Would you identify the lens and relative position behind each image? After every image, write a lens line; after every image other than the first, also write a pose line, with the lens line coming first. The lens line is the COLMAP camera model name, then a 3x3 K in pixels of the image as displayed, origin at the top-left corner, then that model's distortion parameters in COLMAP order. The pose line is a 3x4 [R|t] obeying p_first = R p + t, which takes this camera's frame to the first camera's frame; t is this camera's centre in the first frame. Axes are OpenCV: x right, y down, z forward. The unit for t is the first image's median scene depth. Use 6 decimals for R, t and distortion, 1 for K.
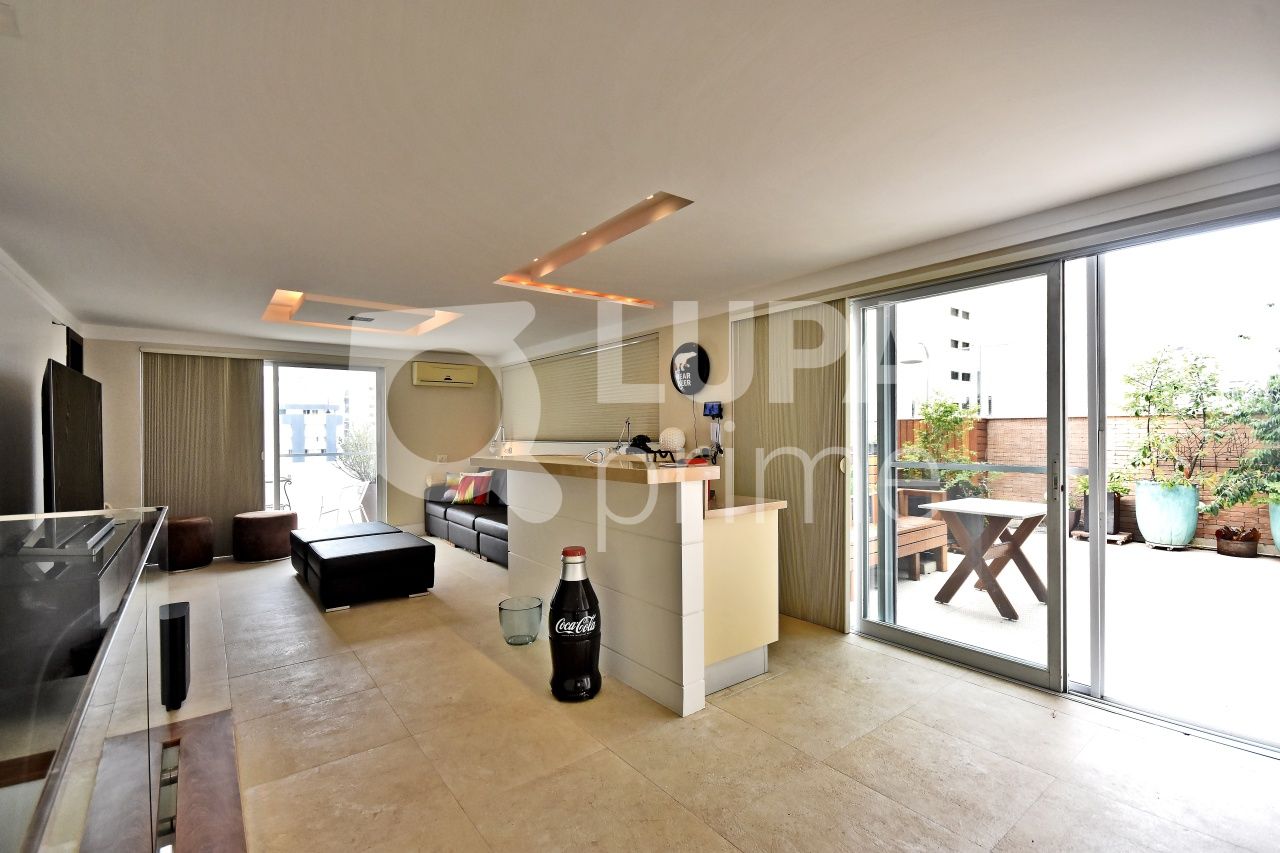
lens RADIAL K [[558.0, 0, 640.0], [0, 558.0, 426.5], [0, 0, 1]] dist [-0.000942, -0.000044]
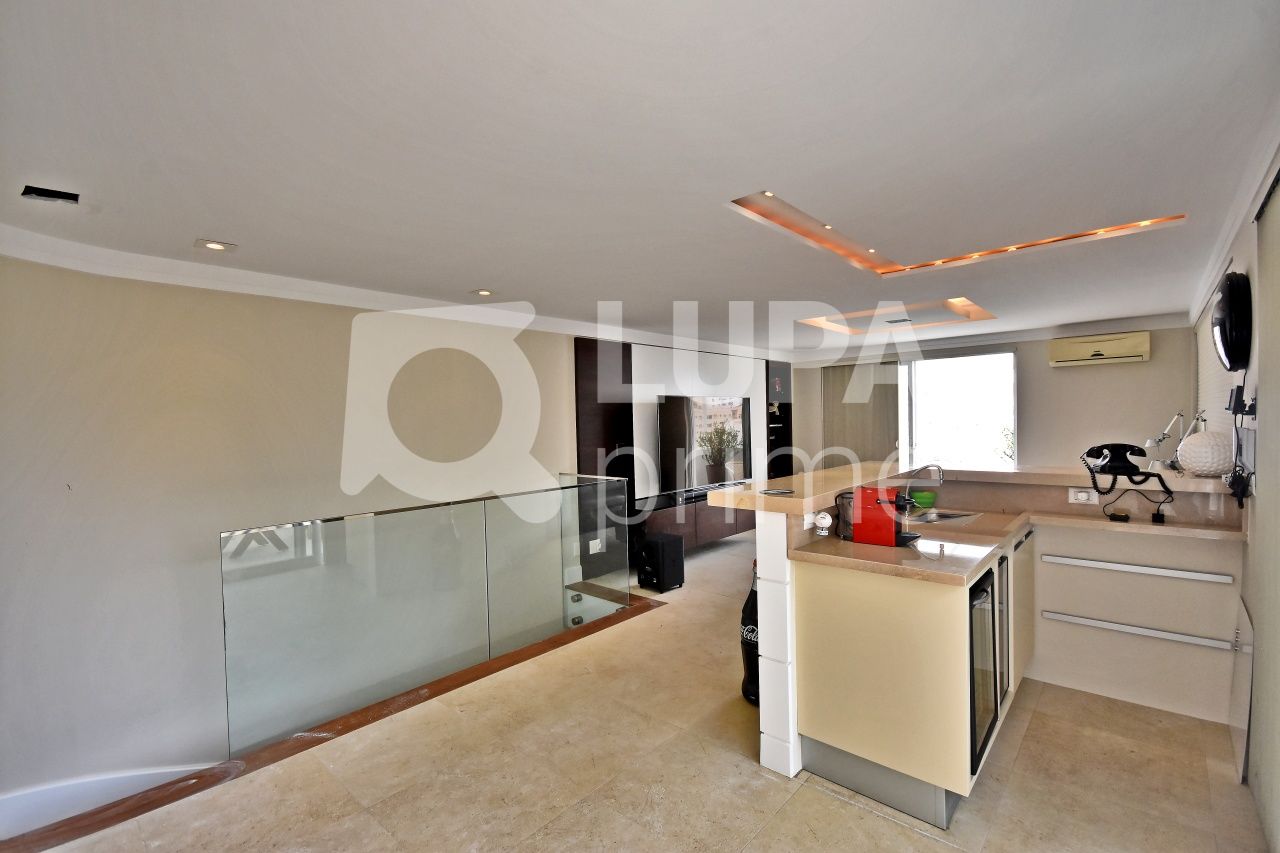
lens RADIAL K [[571.9, 0, 640.0], [0, 571.9, 426.5], [0, 0, 1]] dist [0.001407, 0.000094]
pose [[0.182069, 0.014217, -0.983183, 0.913324], [0.026653, 0.999457, 0.019388, -0.050642], [0.982924, -0.029735, 0.181591, 0.628754]]
